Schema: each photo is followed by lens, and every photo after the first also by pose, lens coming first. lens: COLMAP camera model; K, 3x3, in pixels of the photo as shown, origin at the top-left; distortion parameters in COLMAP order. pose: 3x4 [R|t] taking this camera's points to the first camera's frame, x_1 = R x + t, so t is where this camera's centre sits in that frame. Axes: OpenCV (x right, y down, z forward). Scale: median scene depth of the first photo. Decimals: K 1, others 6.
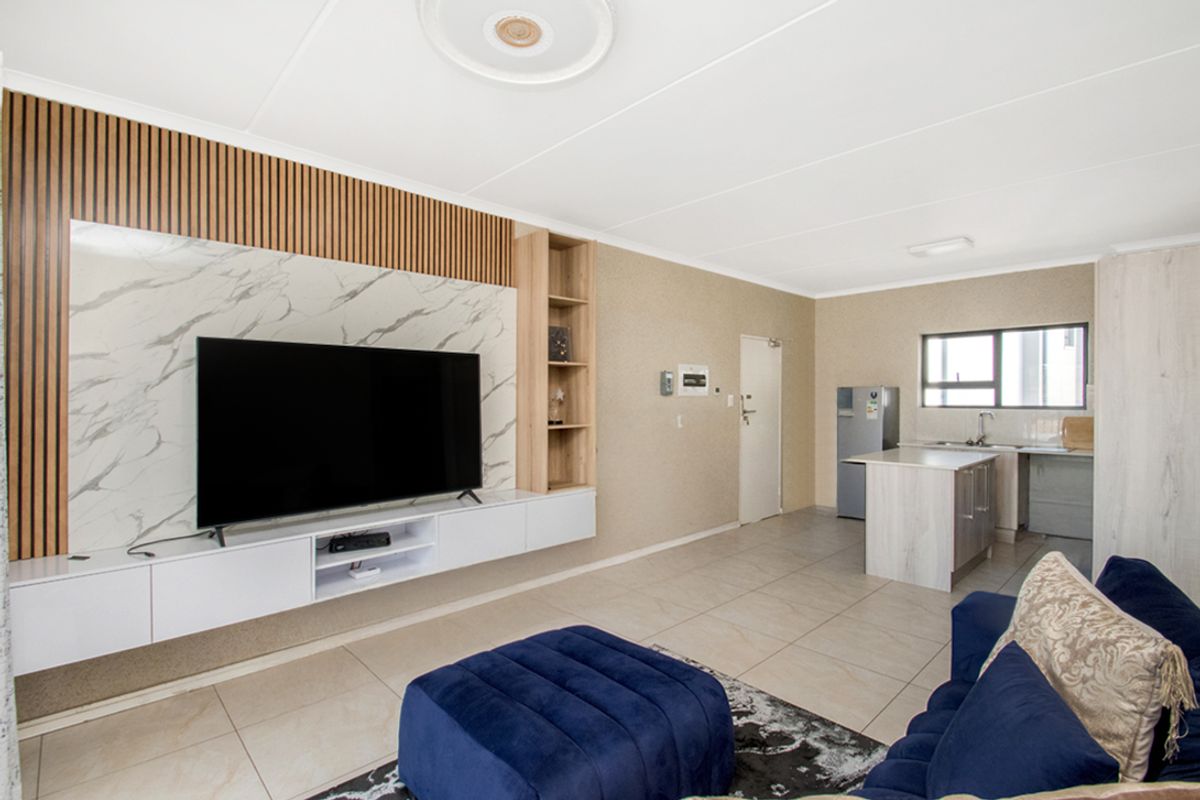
lens RADIAL K [[562.2, 0, 595.2], [0, 562.2, 400.8], [0, 0, 1]] dist [0.010489, -0.000548]
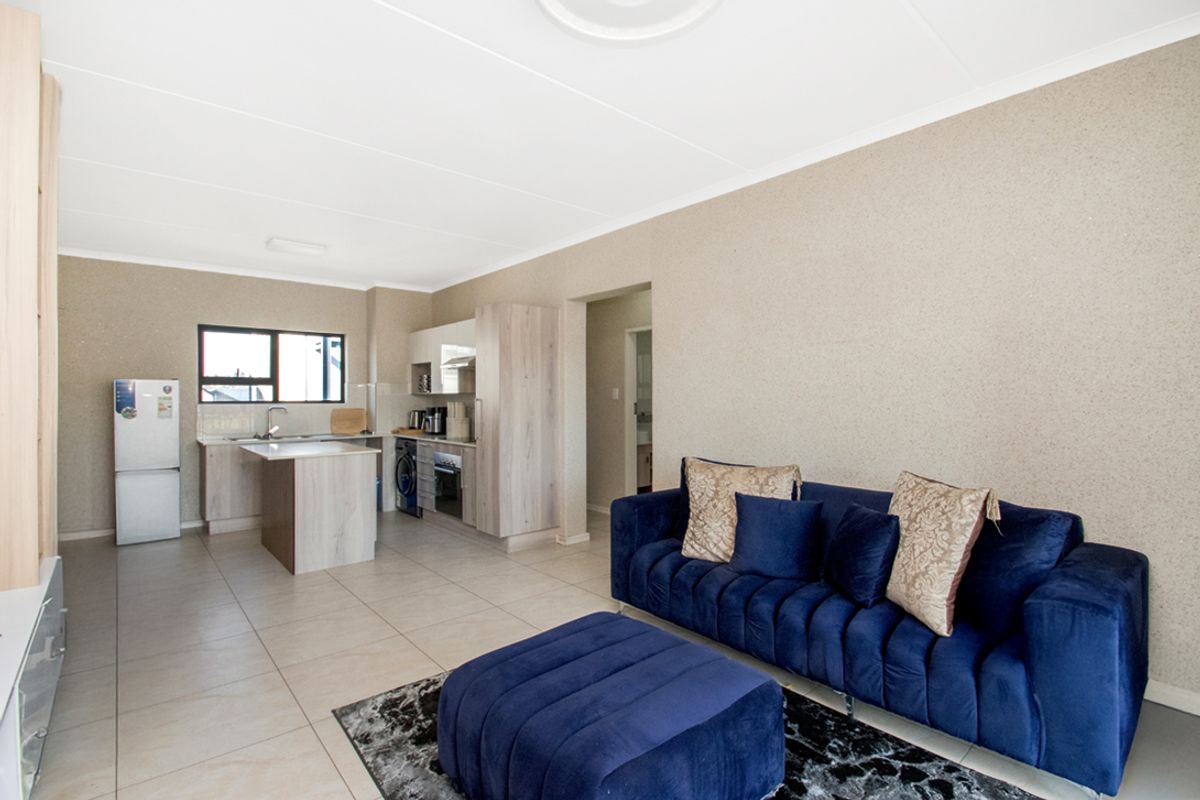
lens RADIAL K [[562.2, 0, 607.1], [0, 562.2, 401.1], [0, 0, 1]] dist [0.010489, -0.000548]
pose [[0.026294, -0.006089, 0.999636, -0.383049], [0.012165, 0.999909, 0.005770, 0.011539], [-0.999580, 0.012009, 0.026366, 0.369201]]
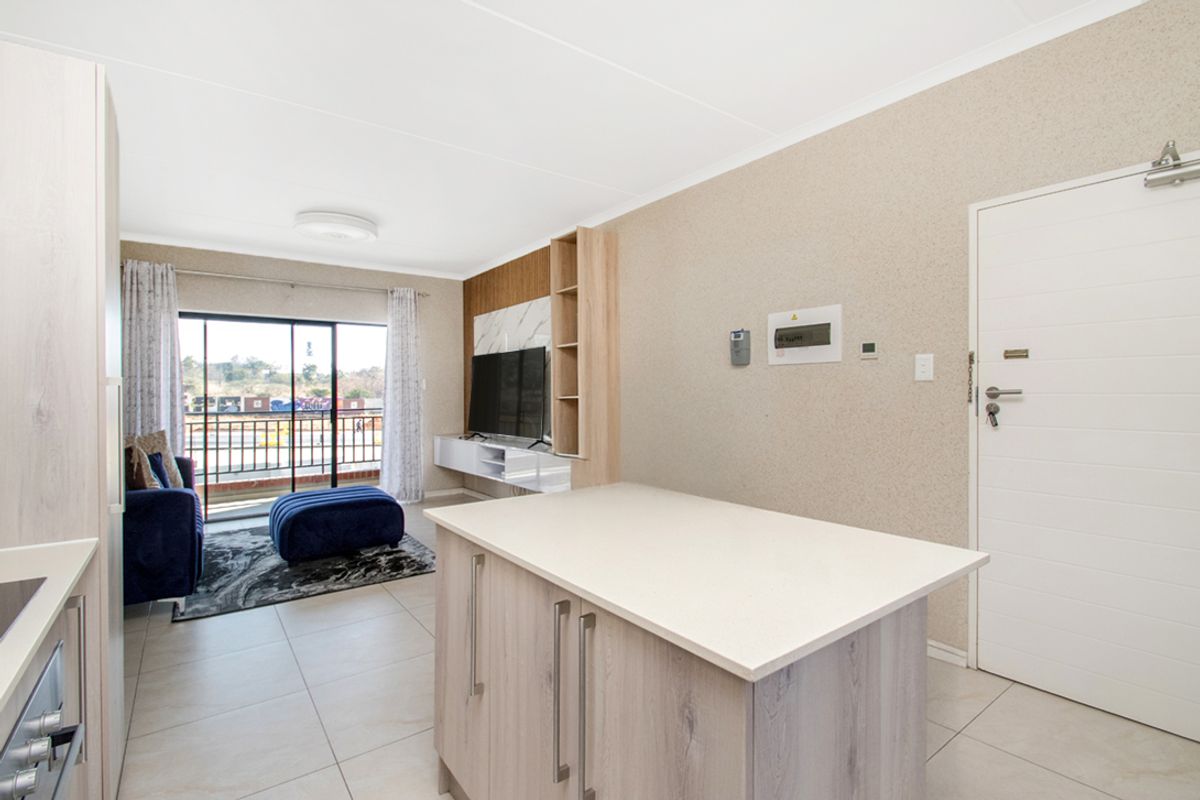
lens RADIAL K [[562.2, 0, 604.0], [0, 562.2, 400.1], [0, 0, 1]] dist [0.010489, -0.000548]
pose [[-0.129974, 0.020429, -0.991307, 0.775765], [0.005547, 0.999787, 0.019877, 0.016720], [0.991502, -0.002915, -0.130060, 0.881853]]
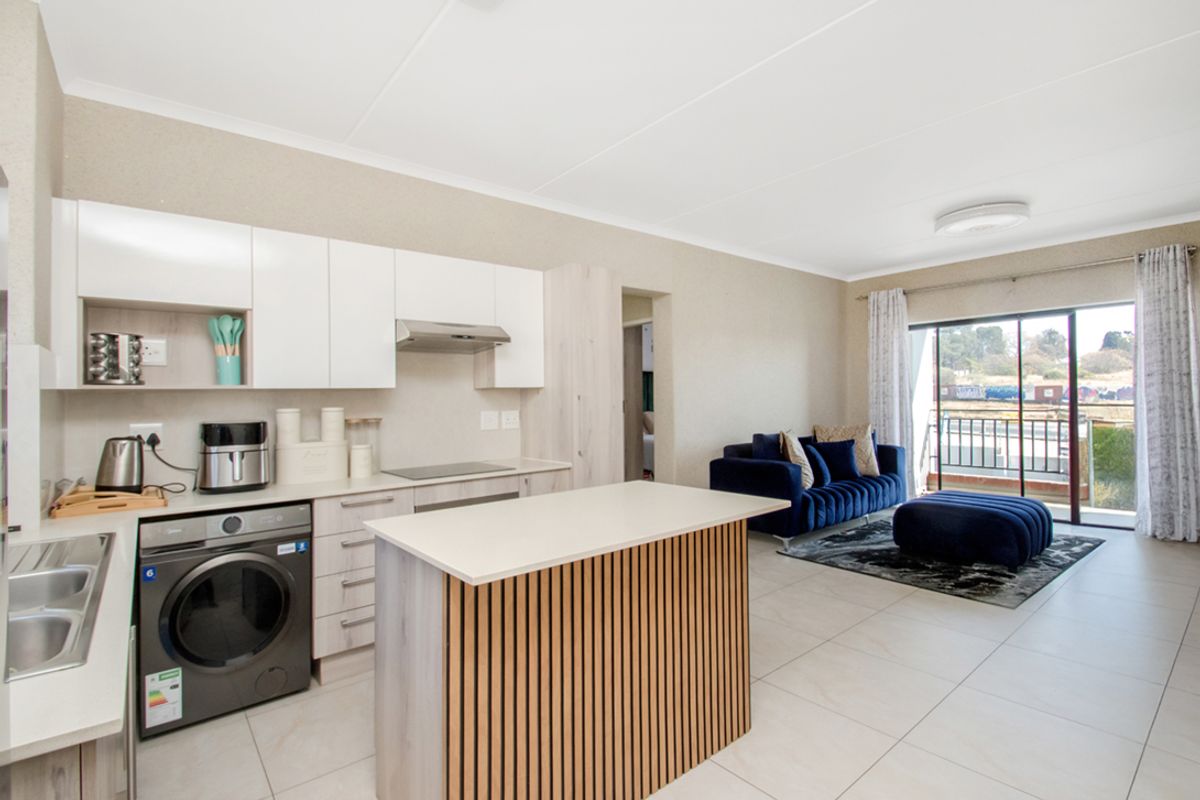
lens RADIAL K [[562.2, 0, 607.4], [0, 562.2, 395.8], [0, 0, 1]] dist [0.010489, -0.000548]
pose [[-0.996953, 0.024044, 0.074211, 0.453369], [0.024141, 0.999708, 0.000410, 0.010526], [-0.074180, 0.002200, -0.997242, 1.230757]]
